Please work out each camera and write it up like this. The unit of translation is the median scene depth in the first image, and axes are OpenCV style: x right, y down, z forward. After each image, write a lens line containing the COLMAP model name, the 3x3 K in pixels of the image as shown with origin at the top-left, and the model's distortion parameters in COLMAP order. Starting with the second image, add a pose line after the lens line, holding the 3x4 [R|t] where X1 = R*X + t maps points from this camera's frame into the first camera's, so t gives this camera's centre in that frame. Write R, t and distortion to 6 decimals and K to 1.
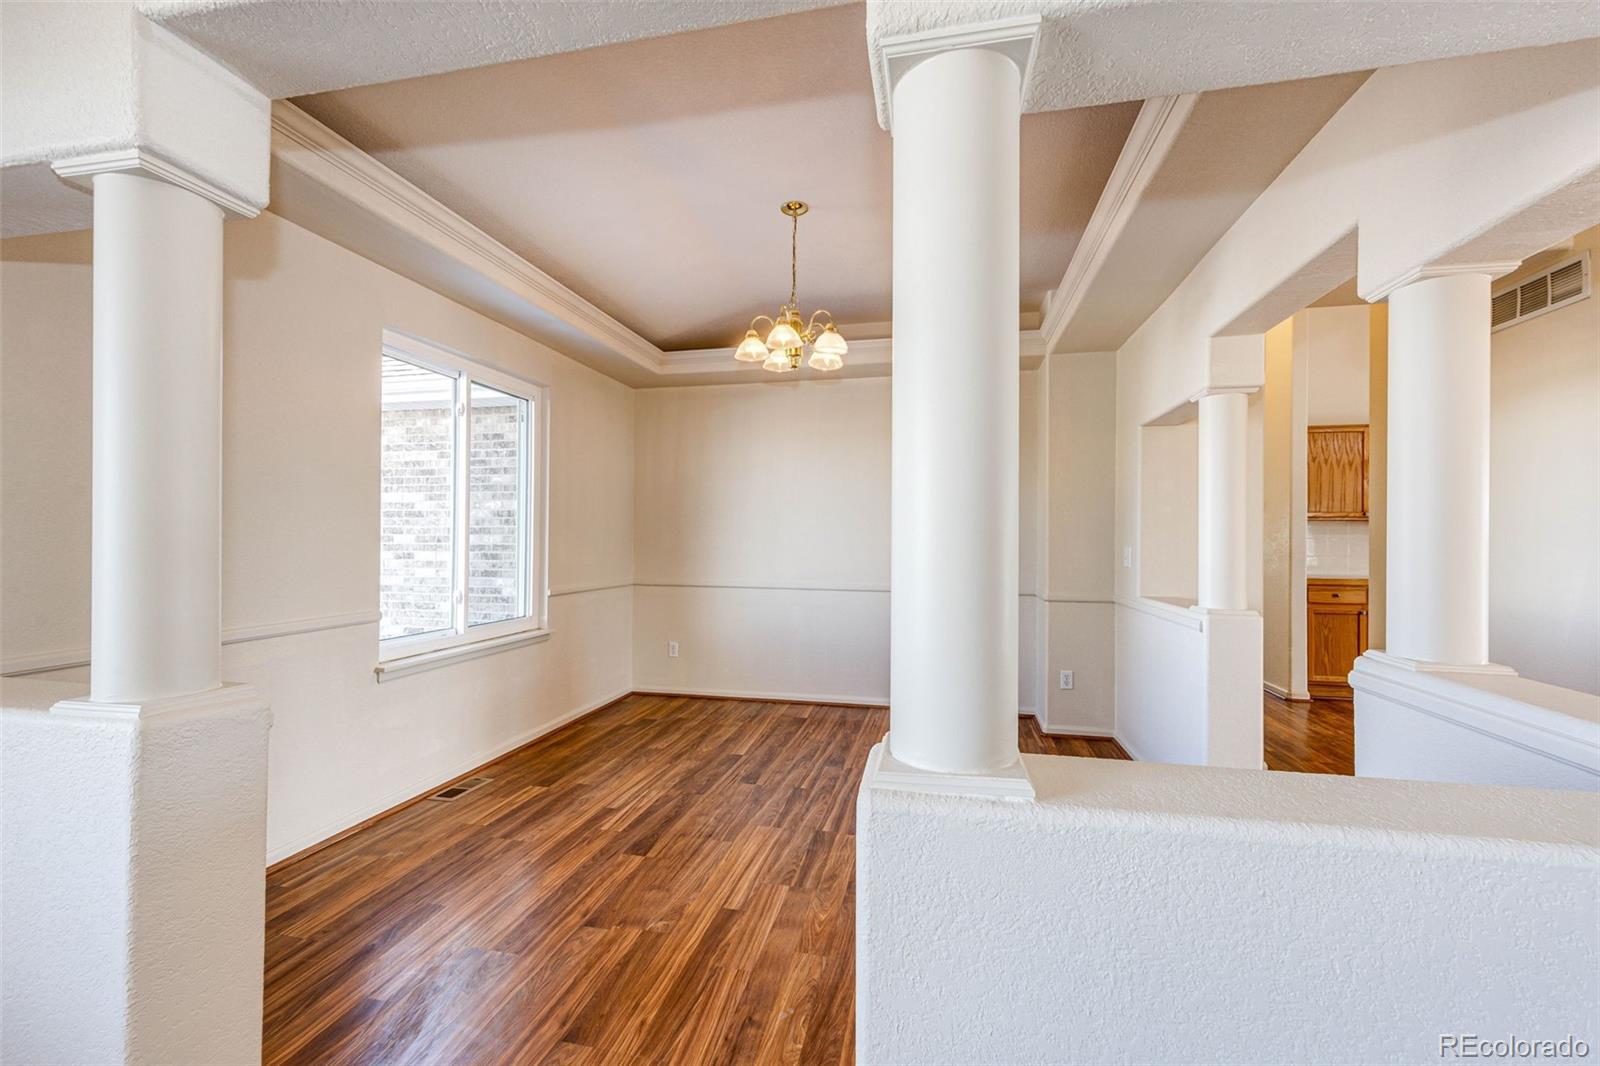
lens RADIAL K [[639.4, 0, 789.3], [0, 639.4, 535.4], [0, 0, 1]] dist [0.006636, 0.000302]
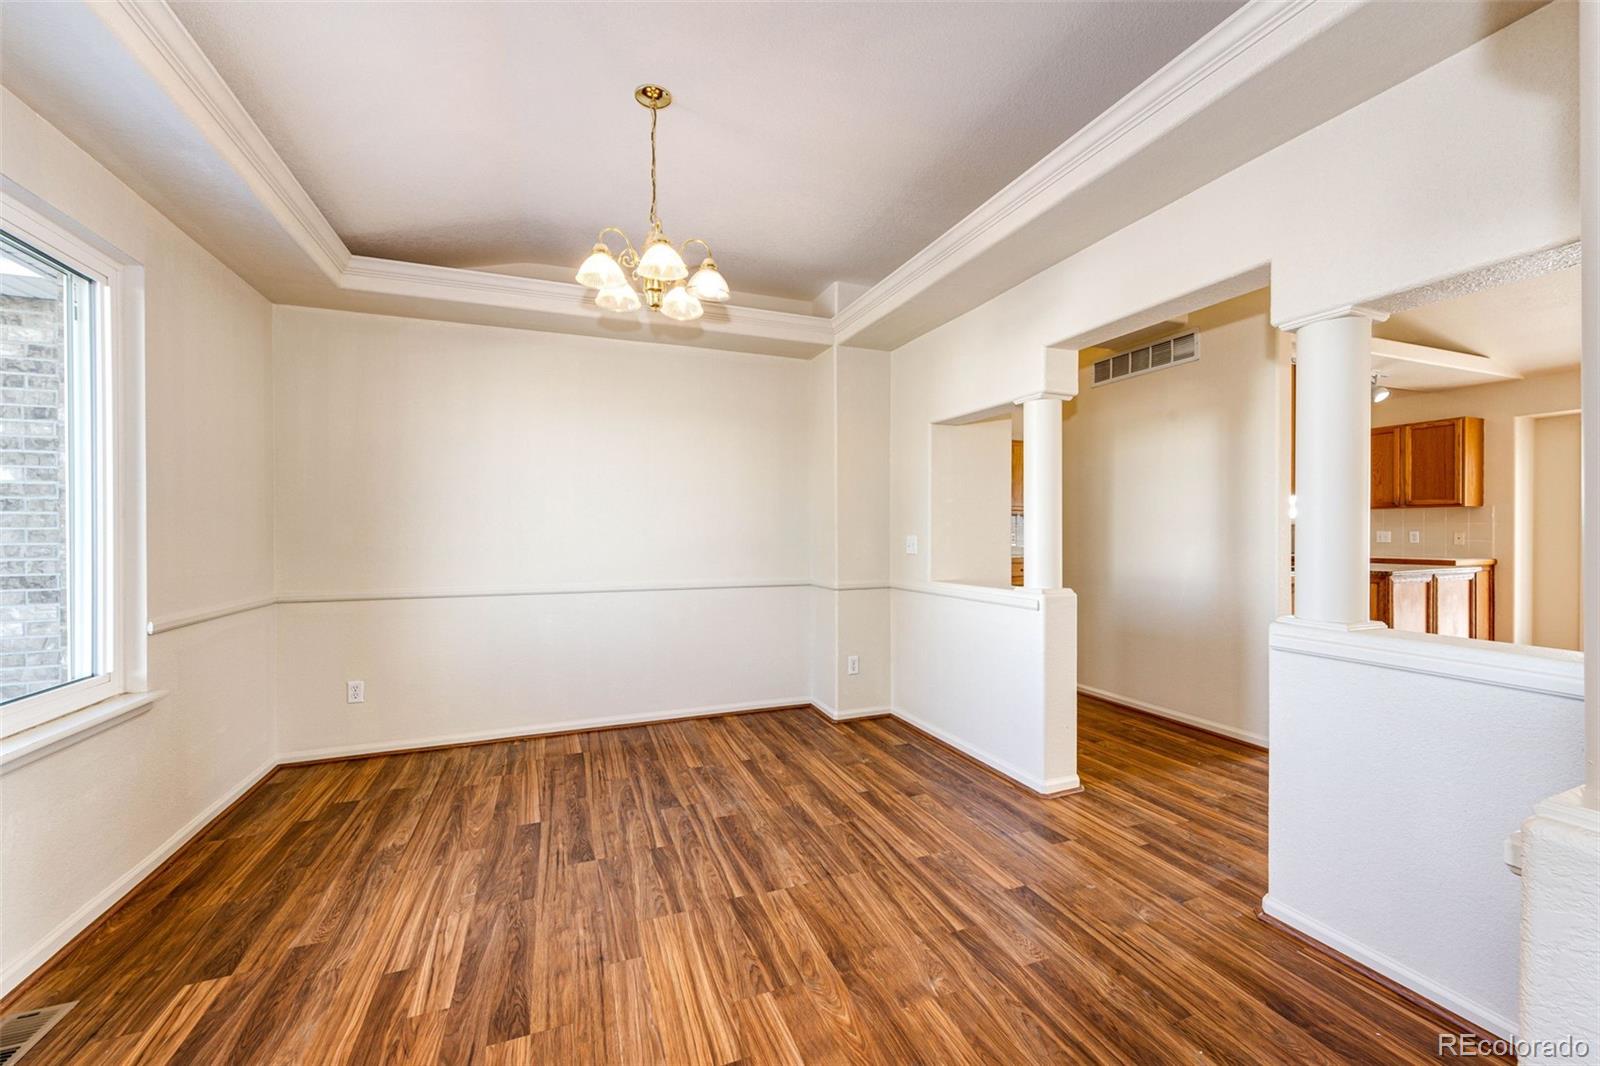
lens RADIAL K [[639.4, 0, 799.5], [0, 639.4, 535.2], [0, 0, 1]] dist [0.006636, 0.000302]
pose [[0.830765, -0.012305, 0.556487, -0.264415], [0.004200, 0.999866, 0.015838, 0.000175], [-0.556607, -0.010820, 0.830705, 0.249558]]
